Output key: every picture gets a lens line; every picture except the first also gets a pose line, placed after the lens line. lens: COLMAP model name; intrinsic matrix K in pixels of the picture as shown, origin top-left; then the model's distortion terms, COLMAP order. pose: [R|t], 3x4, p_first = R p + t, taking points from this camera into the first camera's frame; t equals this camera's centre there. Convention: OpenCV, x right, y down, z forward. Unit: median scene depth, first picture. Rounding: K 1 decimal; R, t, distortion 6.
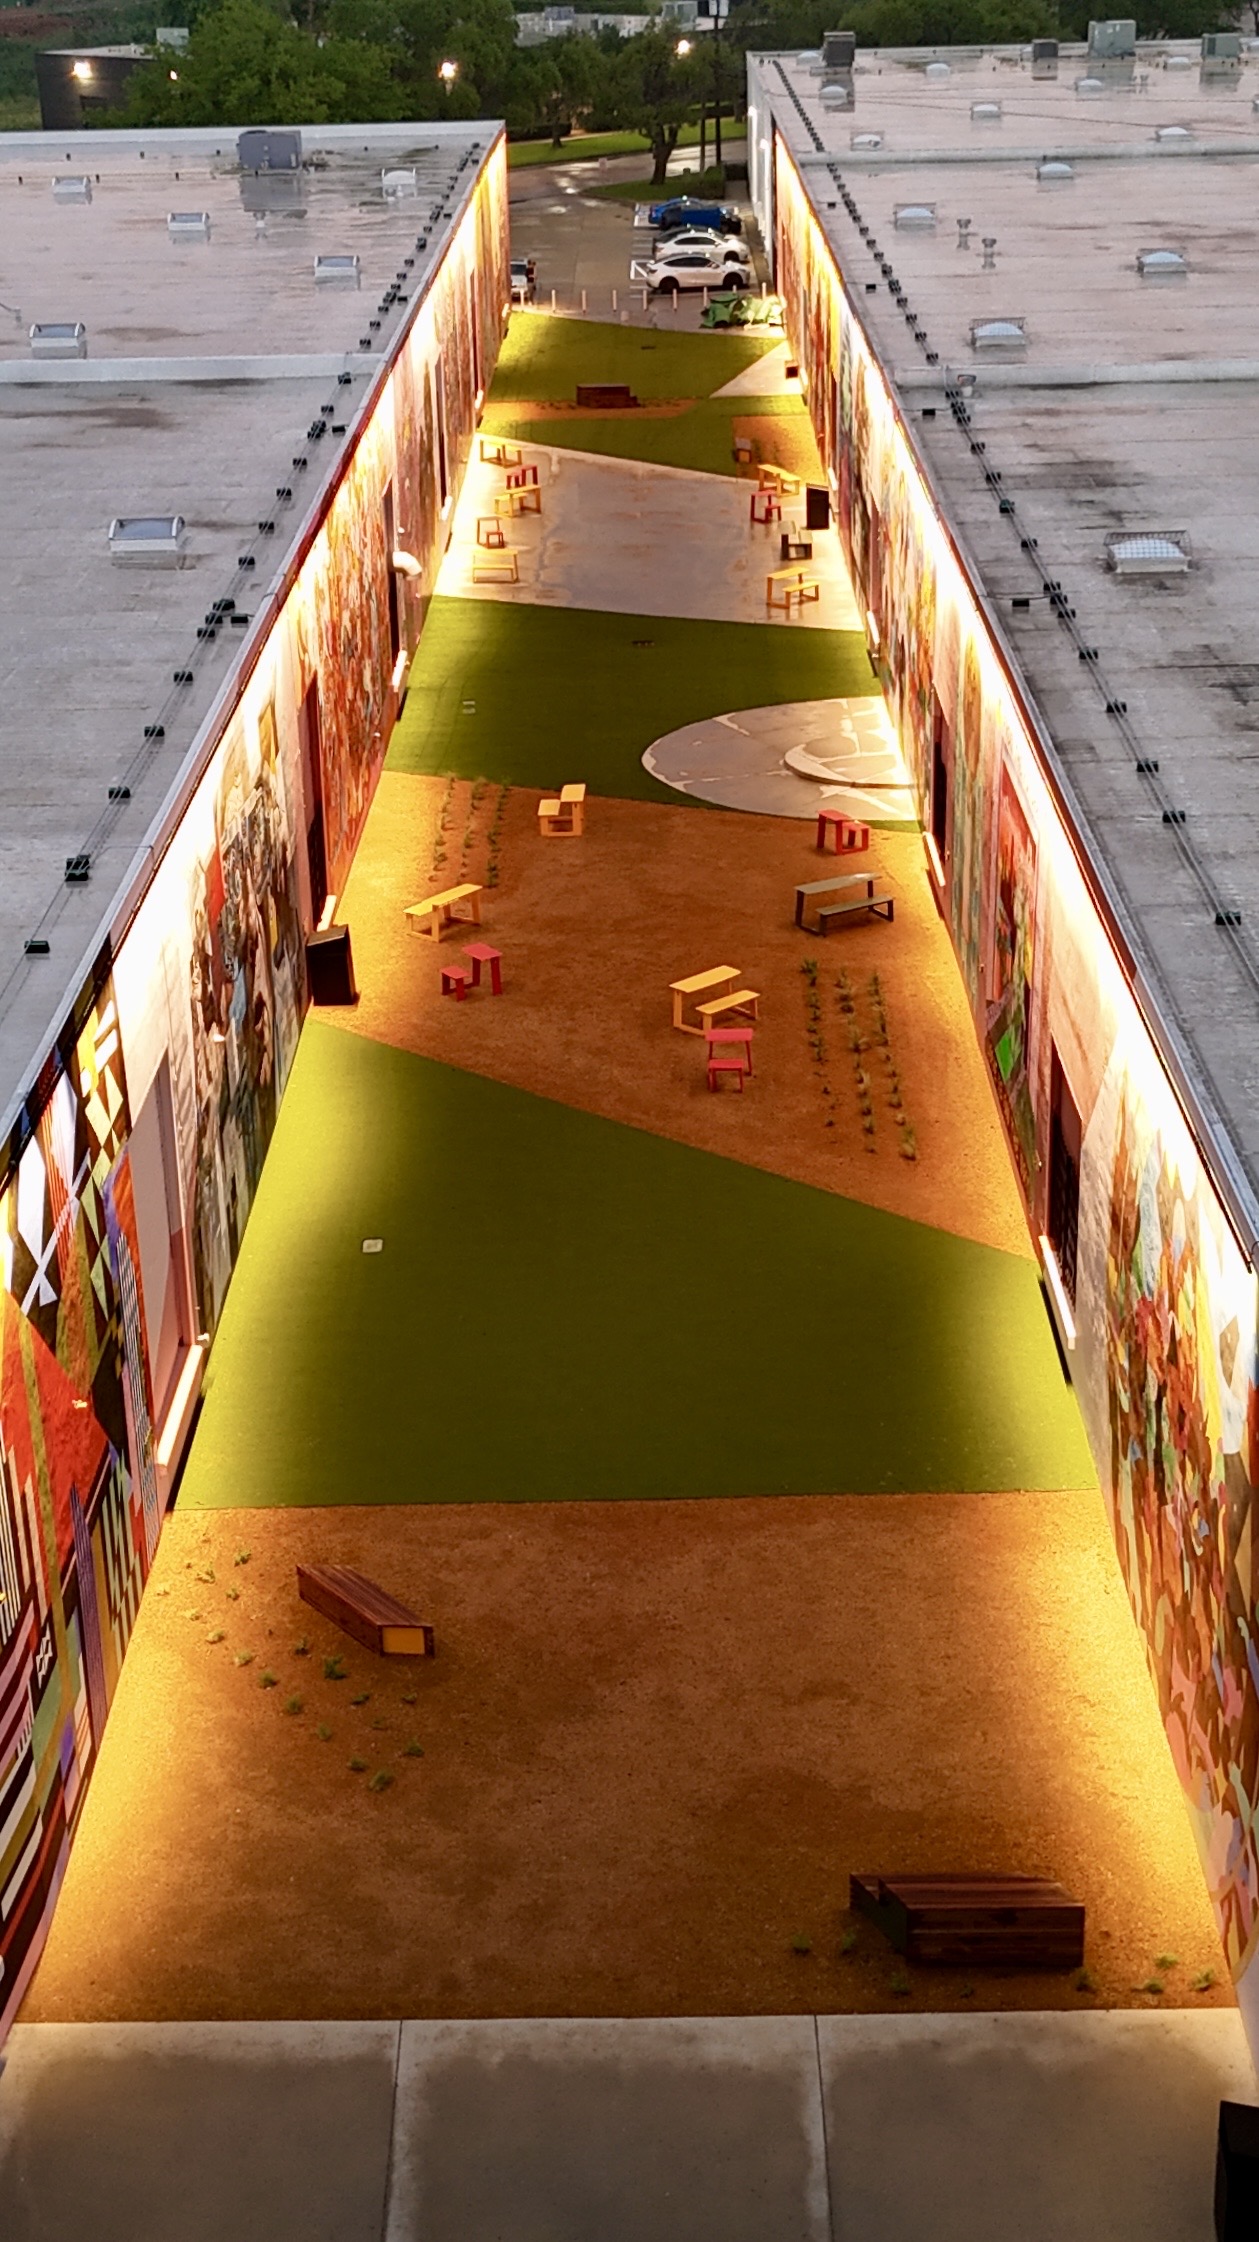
lens RADIAL K [[2981.3, 0, 629.5], [0, 2981.3, 1121.0], [0, 0, 1]] dist [0.075667, 0.061274]
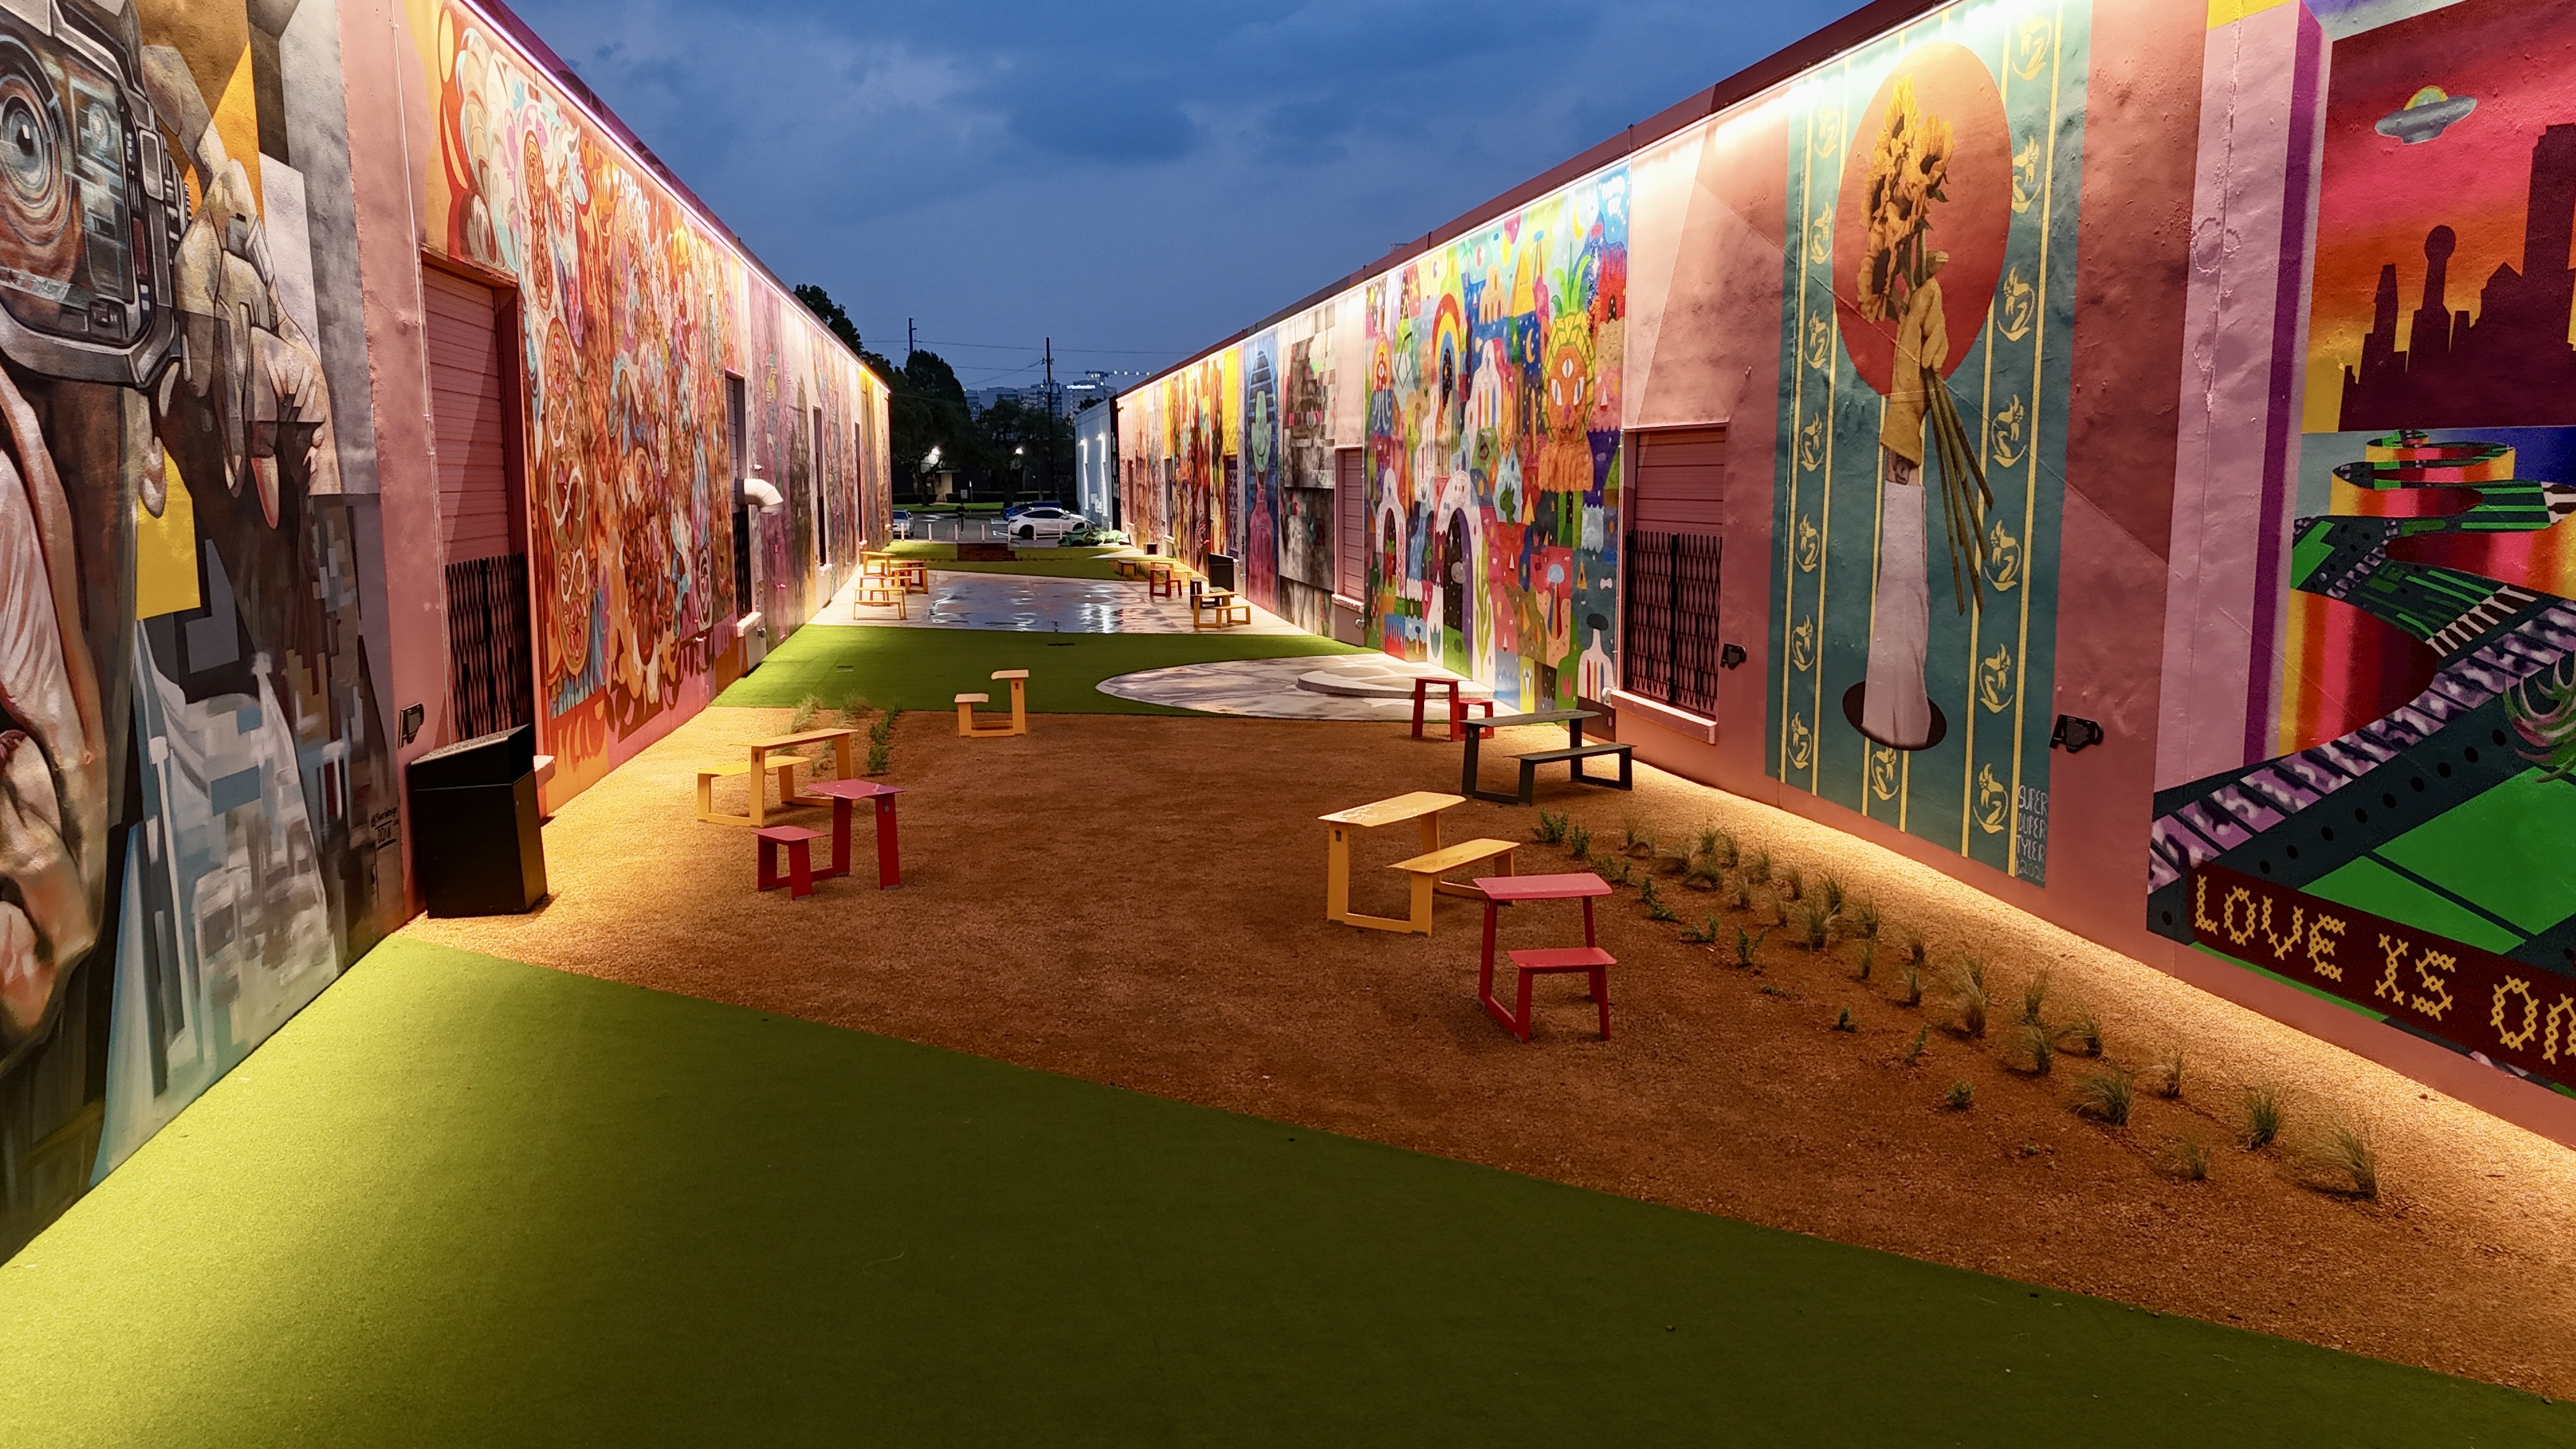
lens RADIAL K [[1898.0, 0, 1291.5], [0, 1898.0, 728.9], [0, 0, 1]] dist [0.050129, -0.039500]
pose [[0.985179, -0.004558, 0.171468, -0.049699], [0.050897, 0.962393, -0.266850, 0.017630], [-0.163803, 0.271622, 0.948362, 1.054686]]
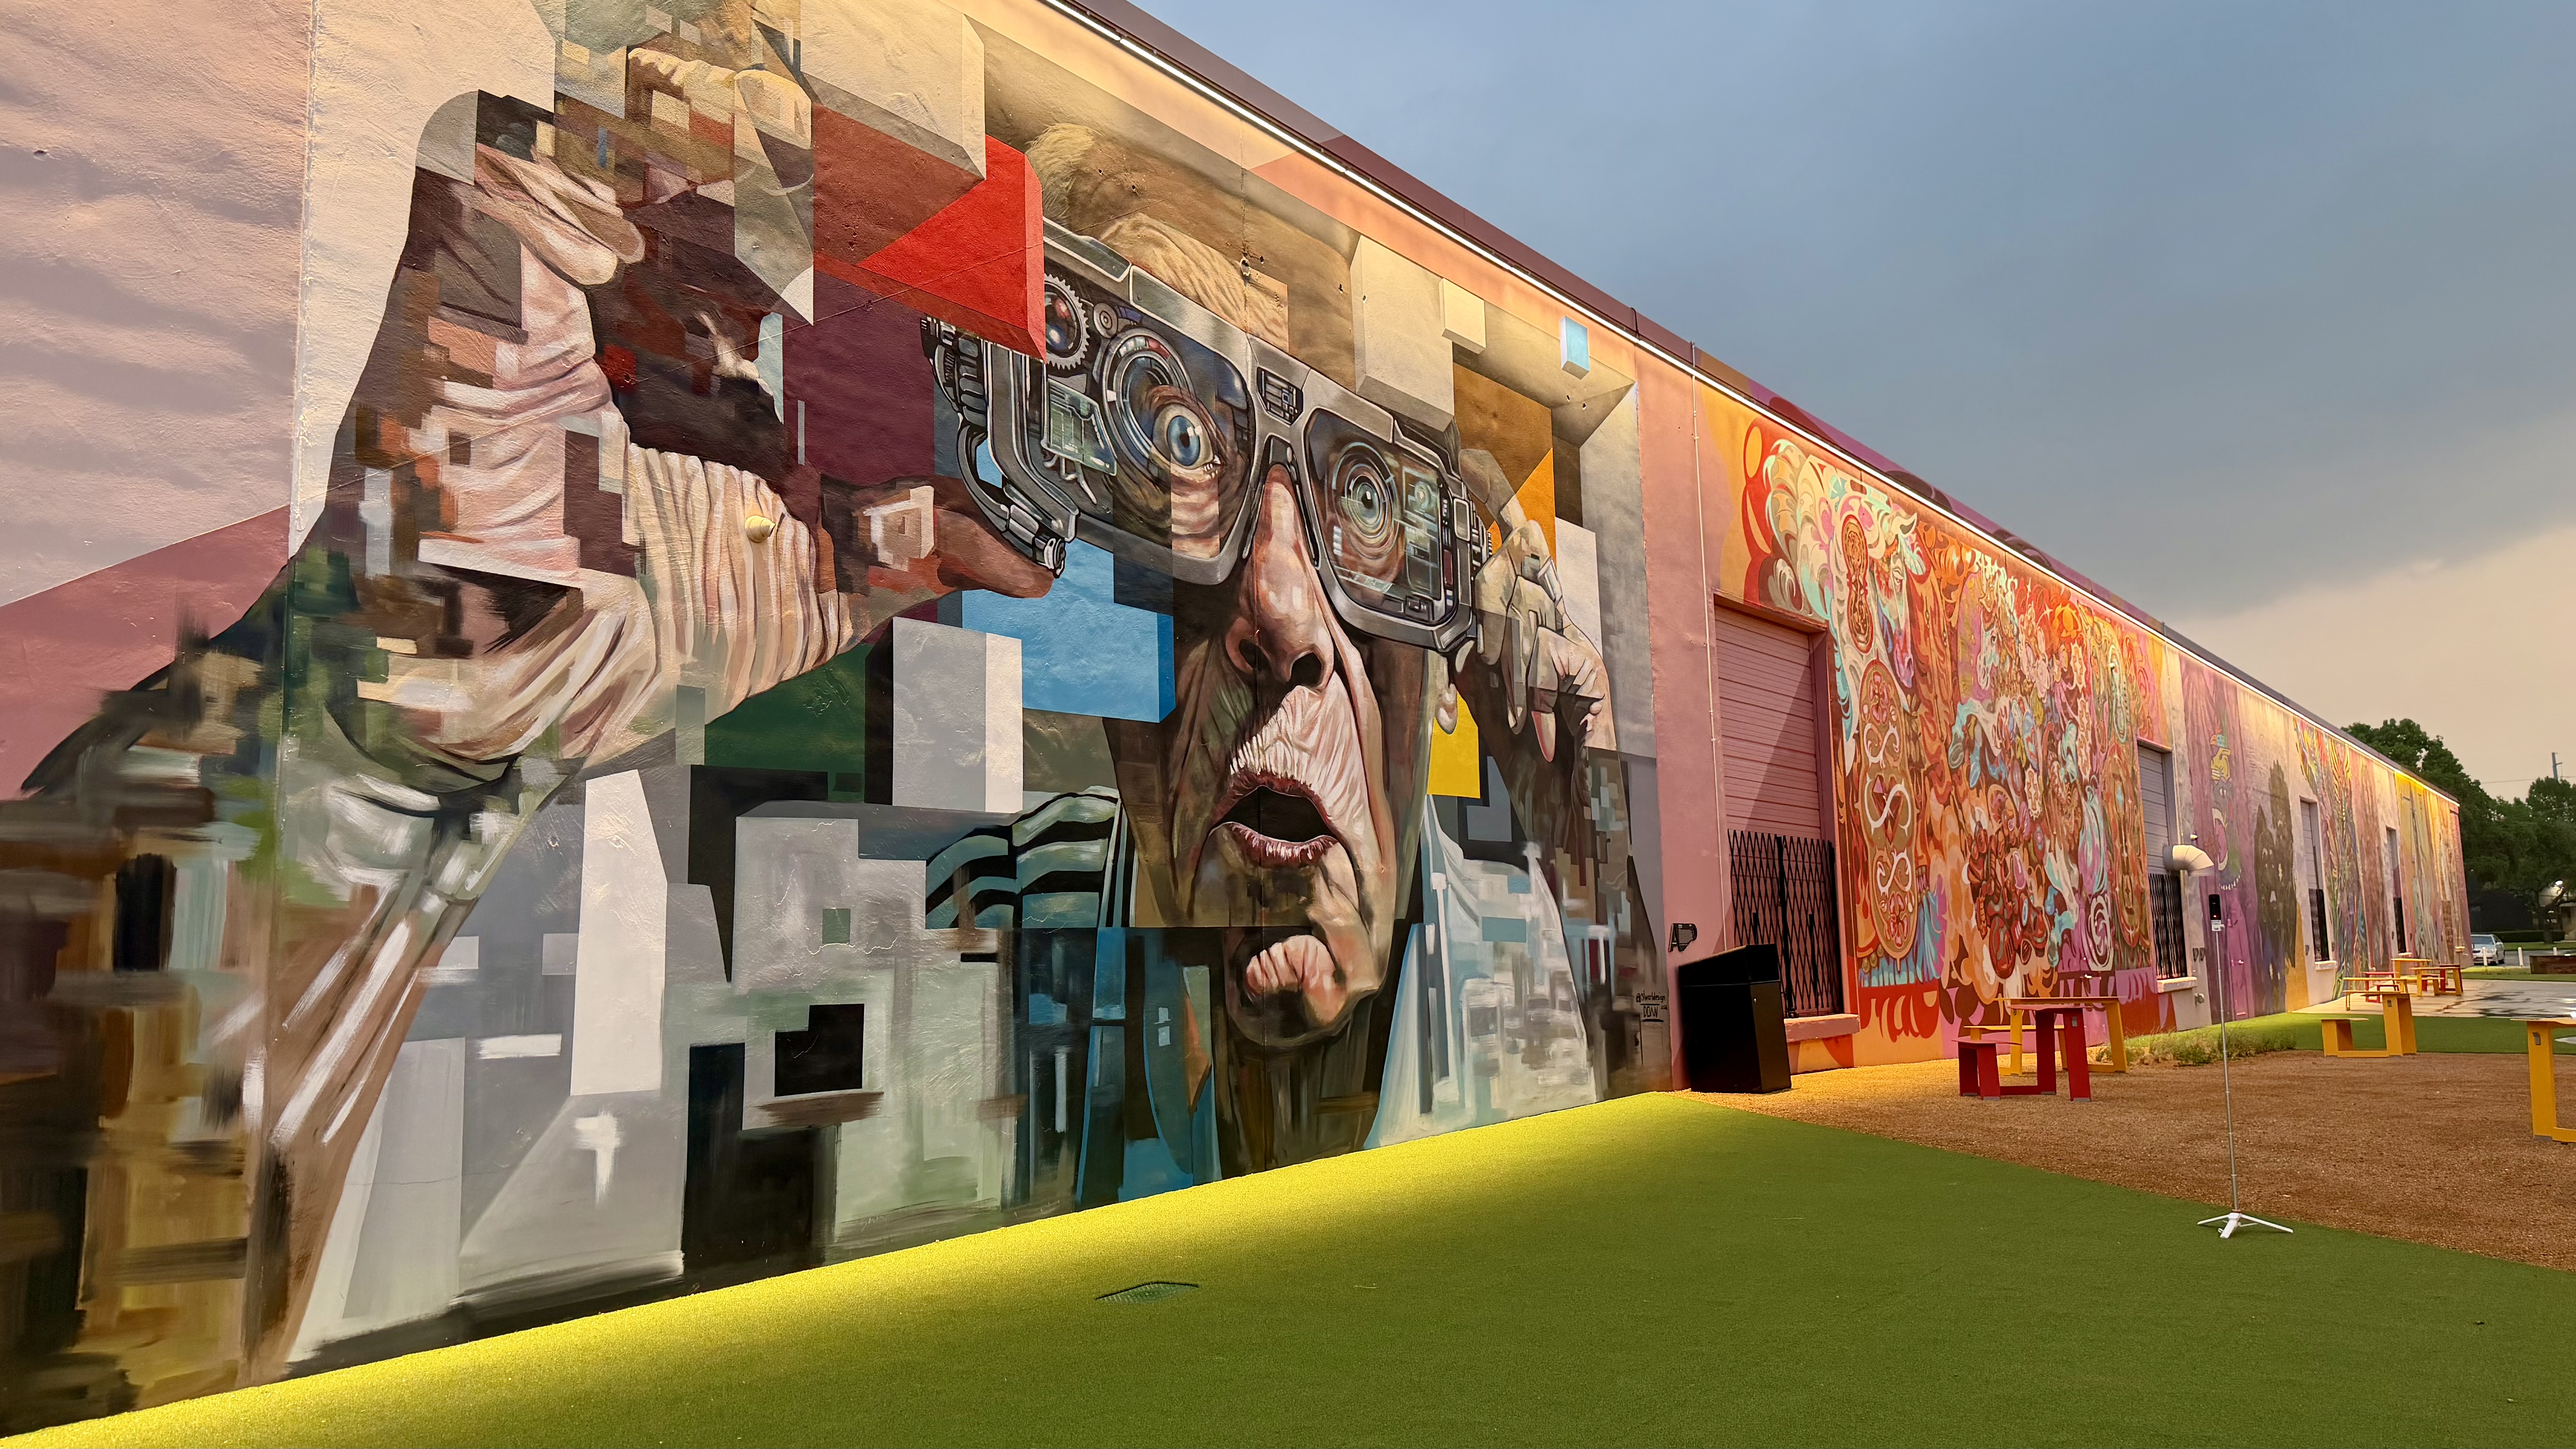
lens RADIAL K [[1788.8, 0, 1288.0], [0, 1788.8, 724.5], [0, 0, 1]] dist [0.163770, -0.264837]
pose [[0.803645, -0.070399, -0.590930, 0.040705], [-0.232502, 0.876918, -0.420664, 0.078236], [0.547812, 0.475457, 0.688363, 1.040514]]
